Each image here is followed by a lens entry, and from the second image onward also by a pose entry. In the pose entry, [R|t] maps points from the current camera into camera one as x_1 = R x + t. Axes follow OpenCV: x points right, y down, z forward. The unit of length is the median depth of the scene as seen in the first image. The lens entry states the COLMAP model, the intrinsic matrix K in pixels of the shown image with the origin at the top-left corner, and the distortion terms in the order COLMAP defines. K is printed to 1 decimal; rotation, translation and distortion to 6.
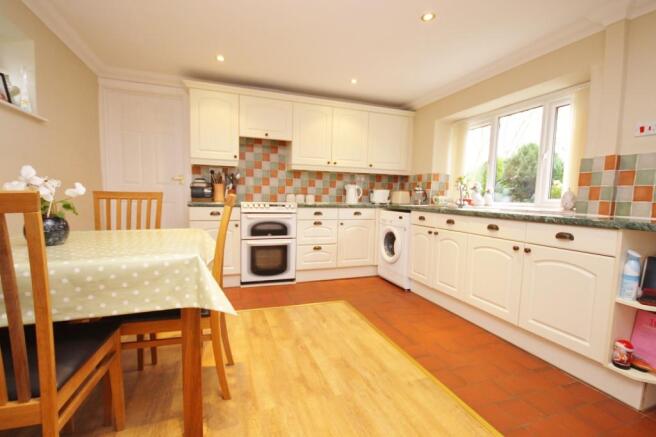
lens RADIAL K [[312.9, 0, 328.0], [0, 312.9, 218.5], [0, 0, 1]] dist [0.000602, -0.000086]
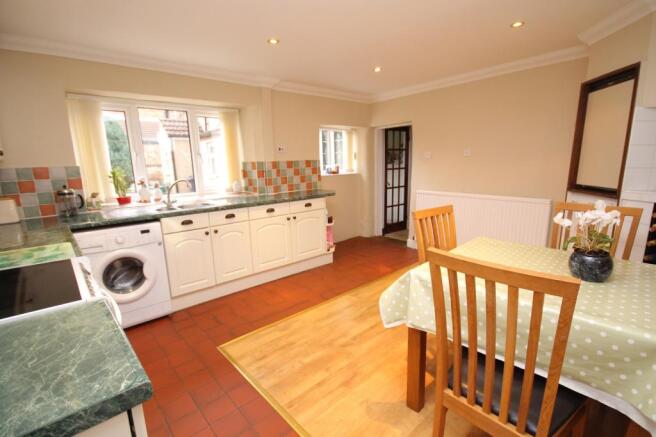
lens RADIAL K [[312.9, 0, 328.0], [0, 312.9, 218.5], [0, 0, 1]] dist [0.000602, -0.000086]
pose [[-0.392572, -0.185824, 0.900753, -0.886693], [0.081447, 0.968505, 0.235298, -0.254399], [-0.916108, 0.165735, -0.365073, 1.294911]]
